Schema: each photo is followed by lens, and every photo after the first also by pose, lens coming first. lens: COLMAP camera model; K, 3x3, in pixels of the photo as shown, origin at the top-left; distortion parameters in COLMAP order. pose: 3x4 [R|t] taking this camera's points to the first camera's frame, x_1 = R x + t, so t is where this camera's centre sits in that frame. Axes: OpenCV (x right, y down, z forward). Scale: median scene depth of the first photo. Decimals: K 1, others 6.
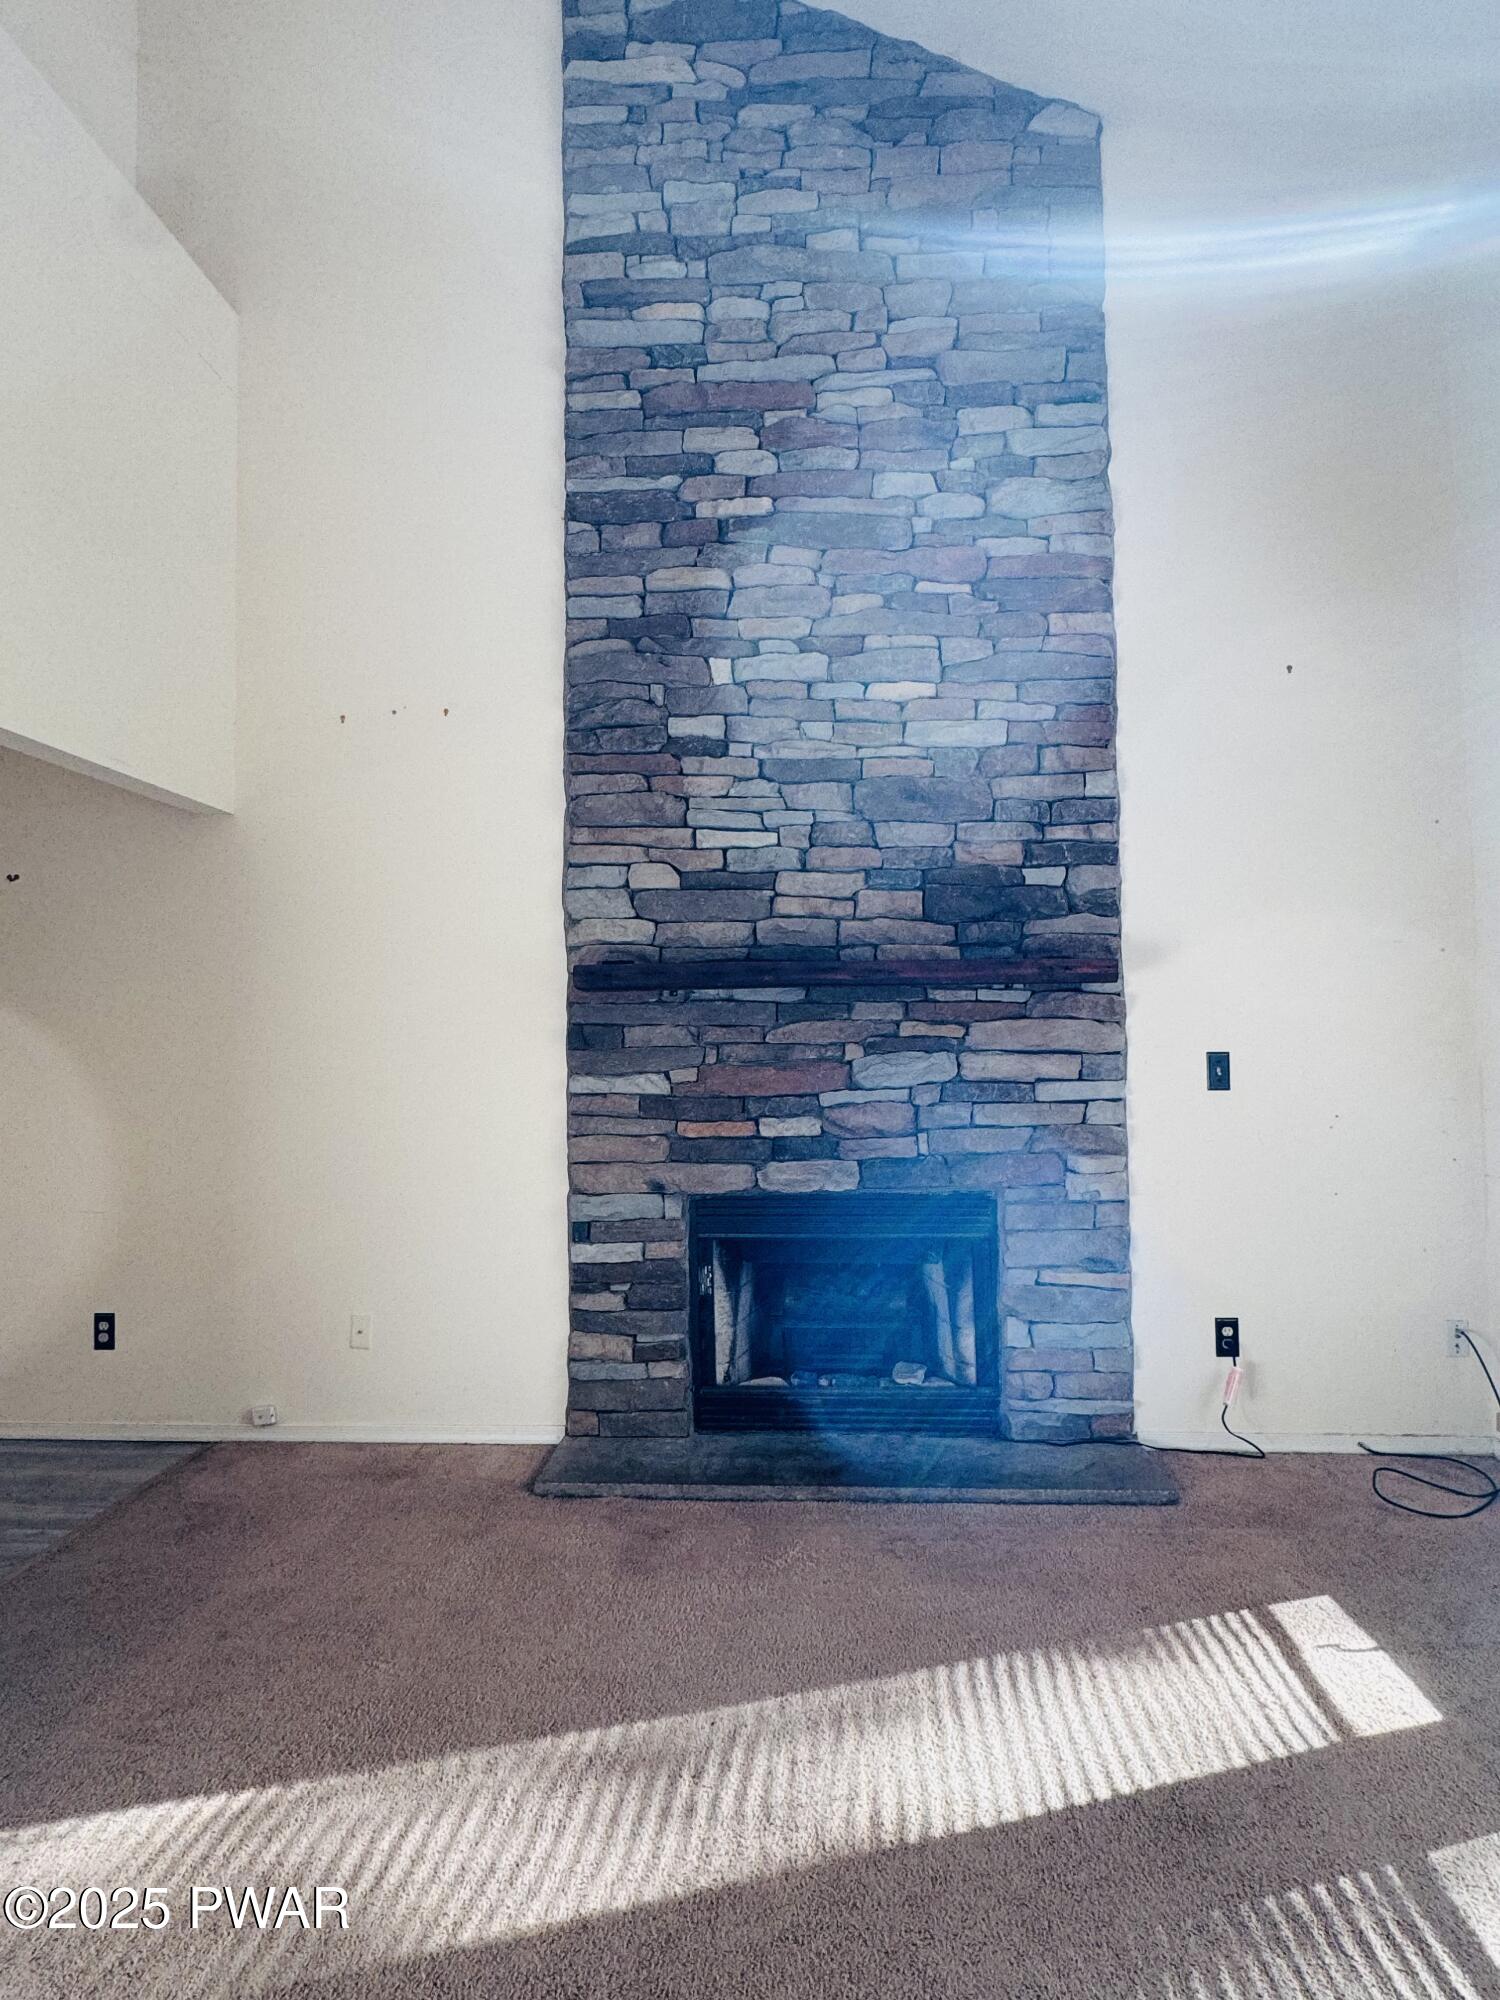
lens RADIAL K [[1106.4, 0, 745.9], [0, 1106.4, 992.3], [0, 0, 1]] dist [-0.000042, -0.001438]
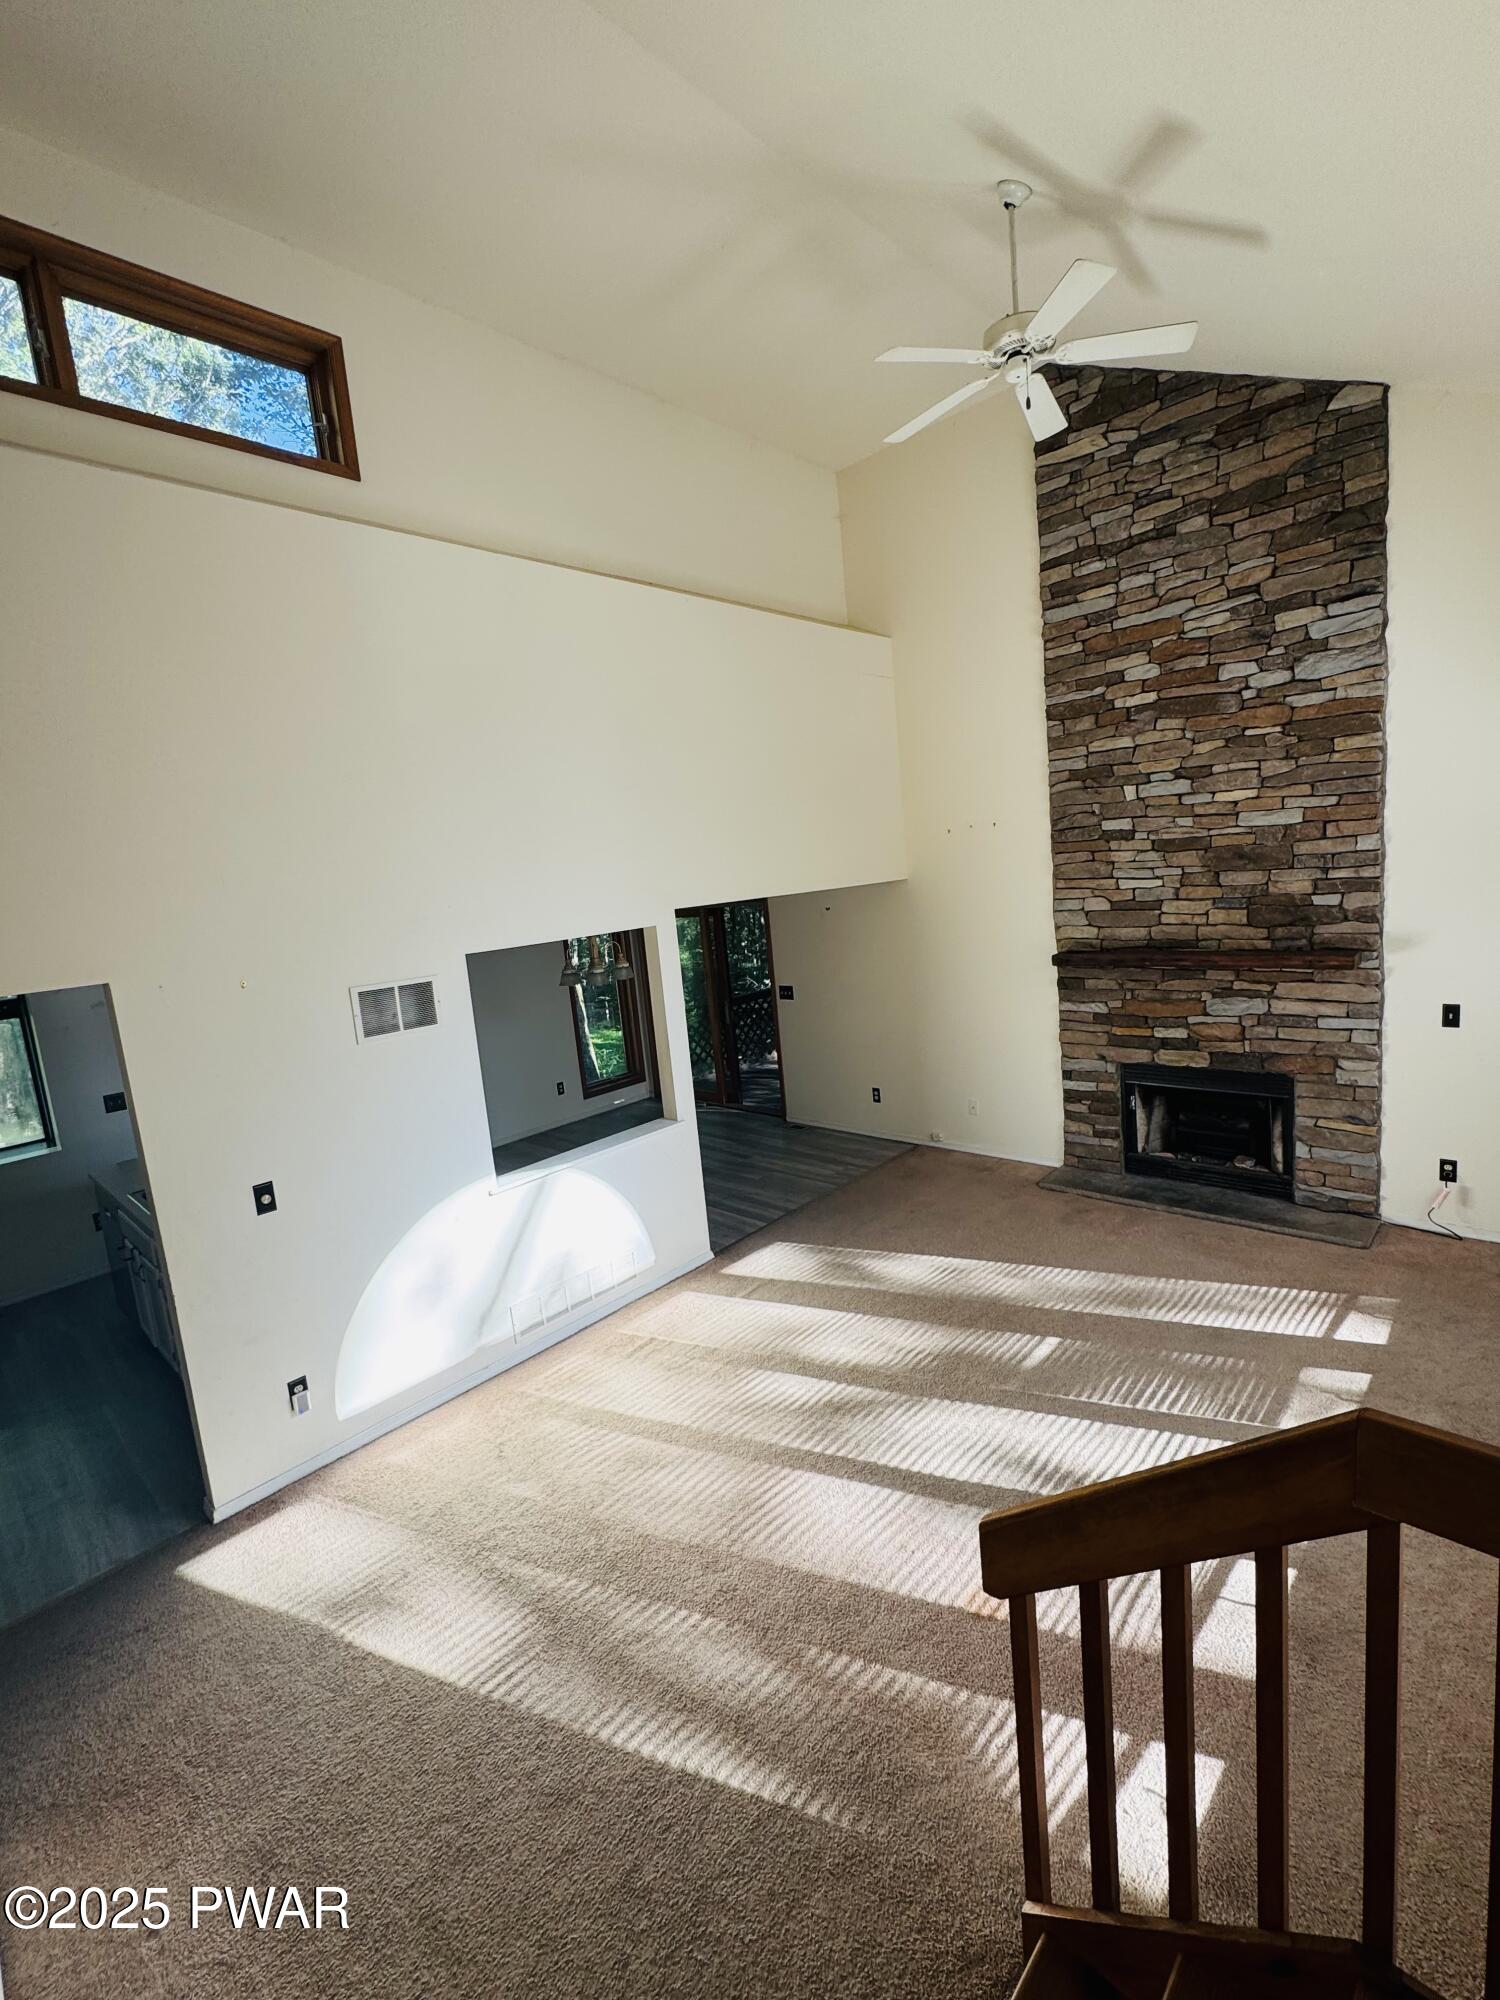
lens RADIAL K [[868.0, 0, 753.2], [0, 868.0, 996.1], [0, 0, 1]] dist [0.001007, 0.000051]
pose [[0.770802, 0.030891, -0.636325, 0.439342], [0.110165, 0.977313, 0.180892, -0.295615], [0.627477, -0.209533, 0.749912, -0.584726]]
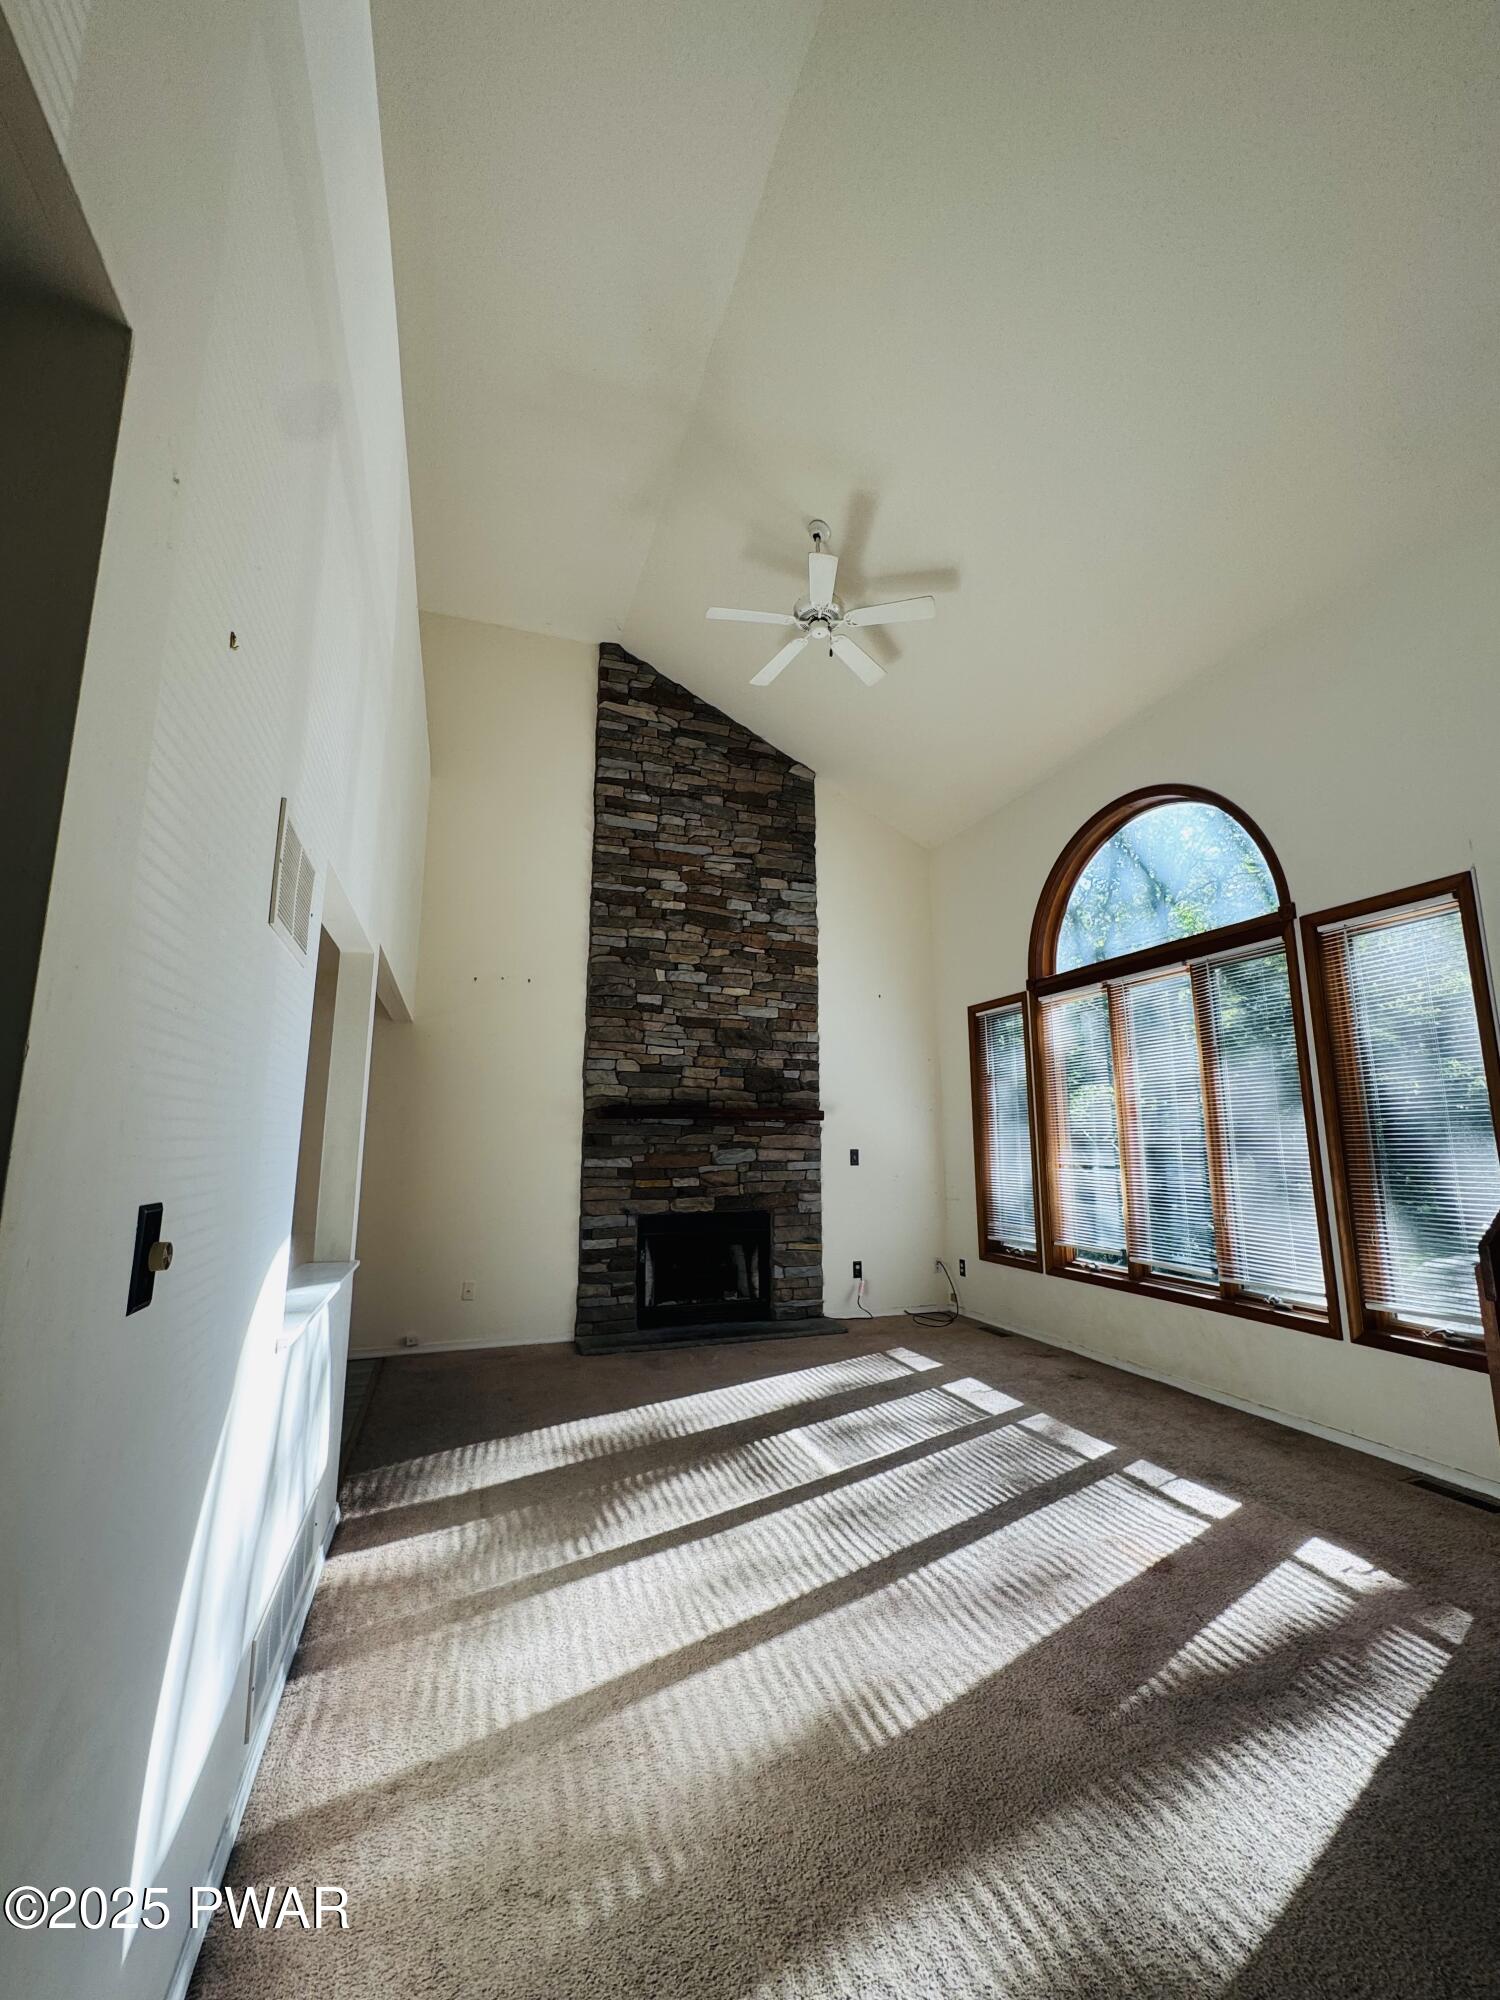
lens RADIAL K [[823.7, 0, 750.0], [0, 823.7, 994.5], [0, 0, 1]] dist [-0.003710, 0.000024]
pose [[0.918635, 0.080755, 0.386767, -0.508165], [-0.026599, 0.989309, -0.143387, -0.017428], [-0.394211, 0.121433, 0.910962, -0.599267]]
